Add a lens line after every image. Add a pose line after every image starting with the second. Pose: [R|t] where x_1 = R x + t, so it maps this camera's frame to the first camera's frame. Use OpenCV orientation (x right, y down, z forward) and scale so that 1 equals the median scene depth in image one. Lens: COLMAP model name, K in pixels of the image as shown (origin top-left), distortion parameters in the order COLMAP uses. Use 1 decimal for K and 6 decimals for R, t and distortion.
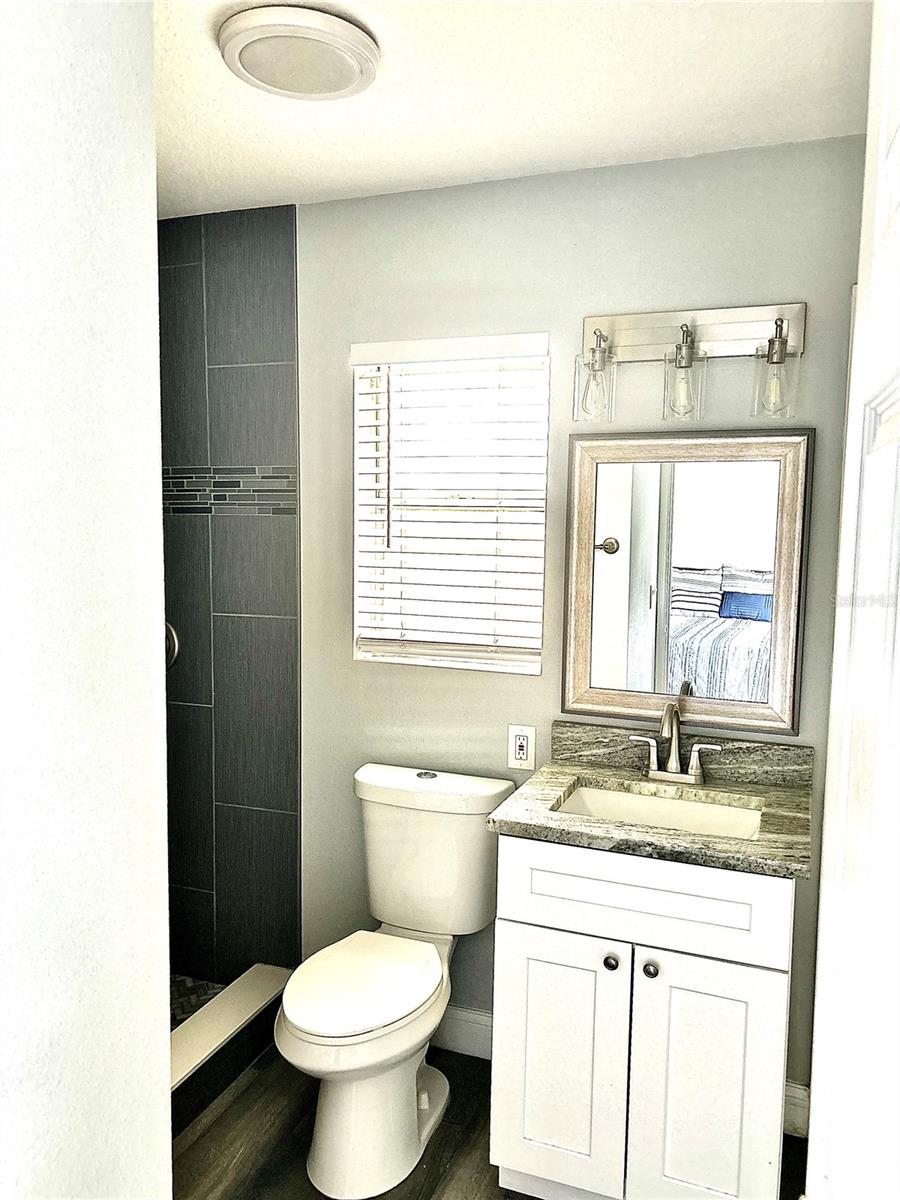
lens RADIAL K [[907.1, 0, 450.0], [0, 907.1, 600.0], [0, 0, 1]] dist [-0.001485, -0.001508]
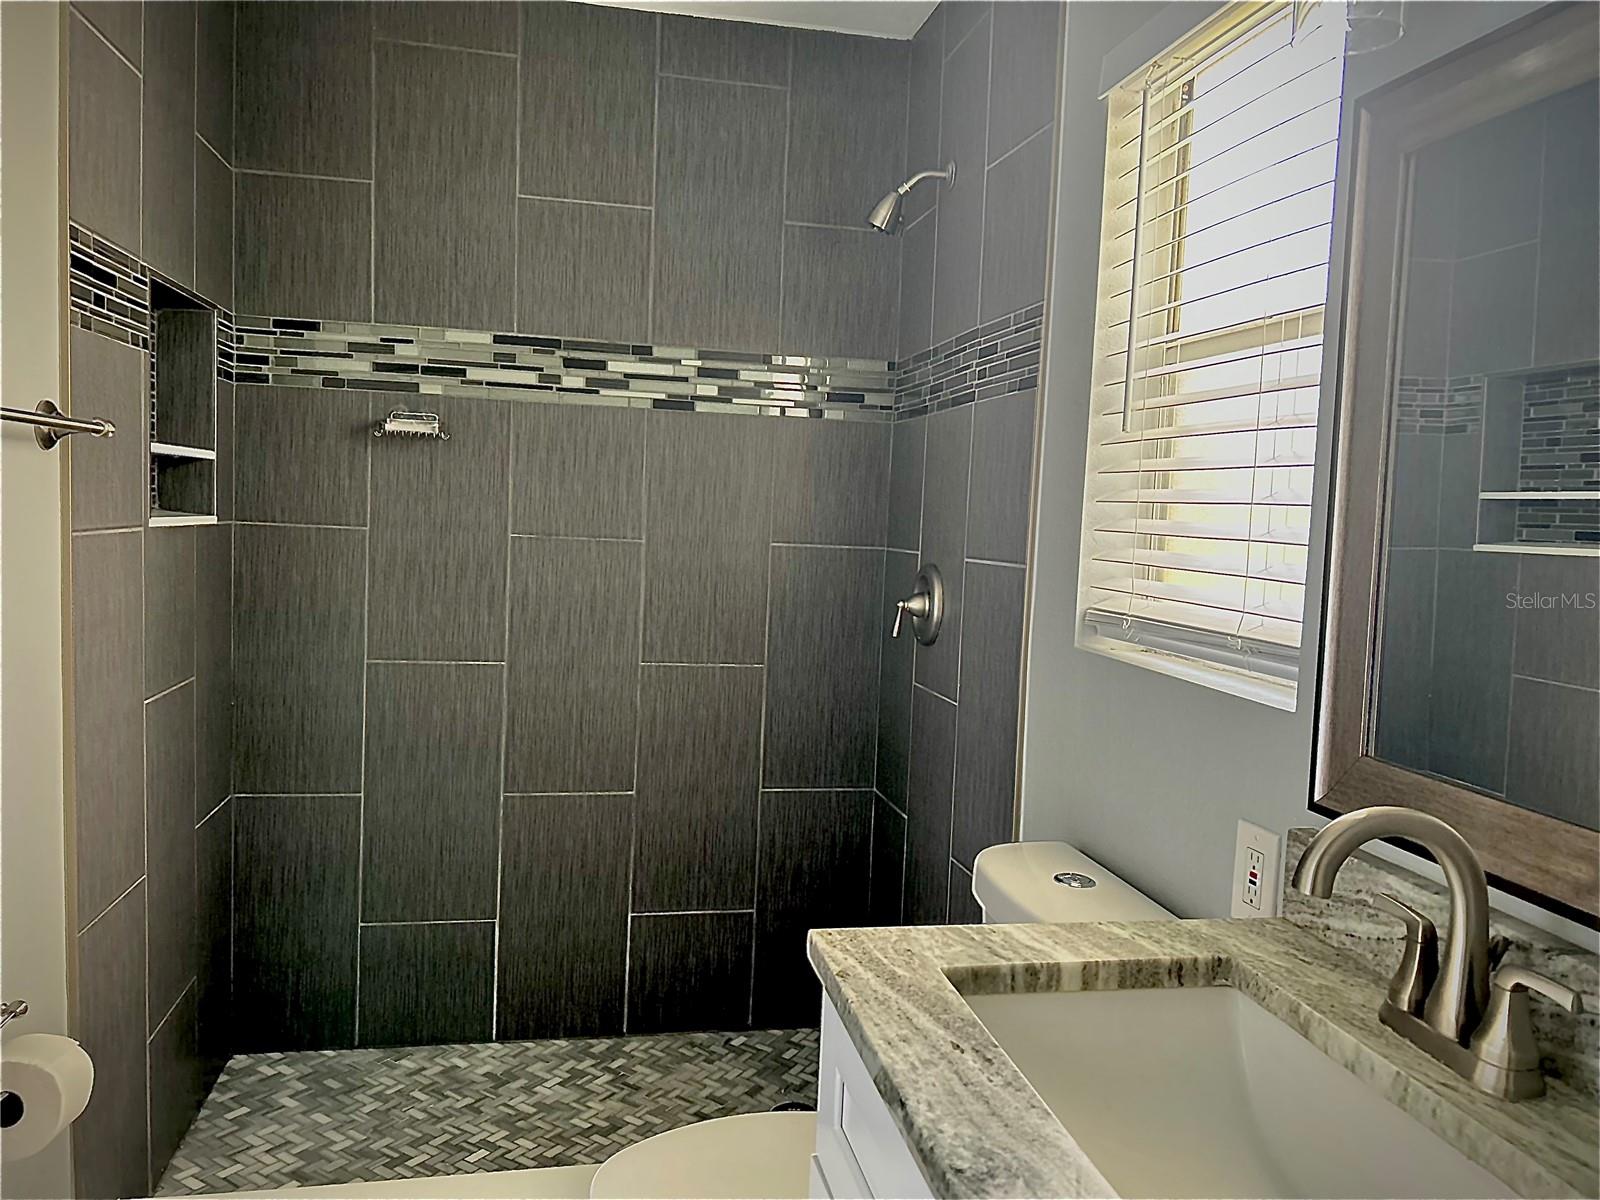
lens RADIAL K [[1209.5, 0, 800.0], [0, 1209.5, 600.0], [0, 0, 1]] dist [-0.001485, -0.001508]
pose [[0.552365, 0.076163, -0.830116, 0.442625], [-0.117381, 0.993002, 0.013001, 0.053053], [0.825297, 0.090259, 0.557440, 0.518670]]
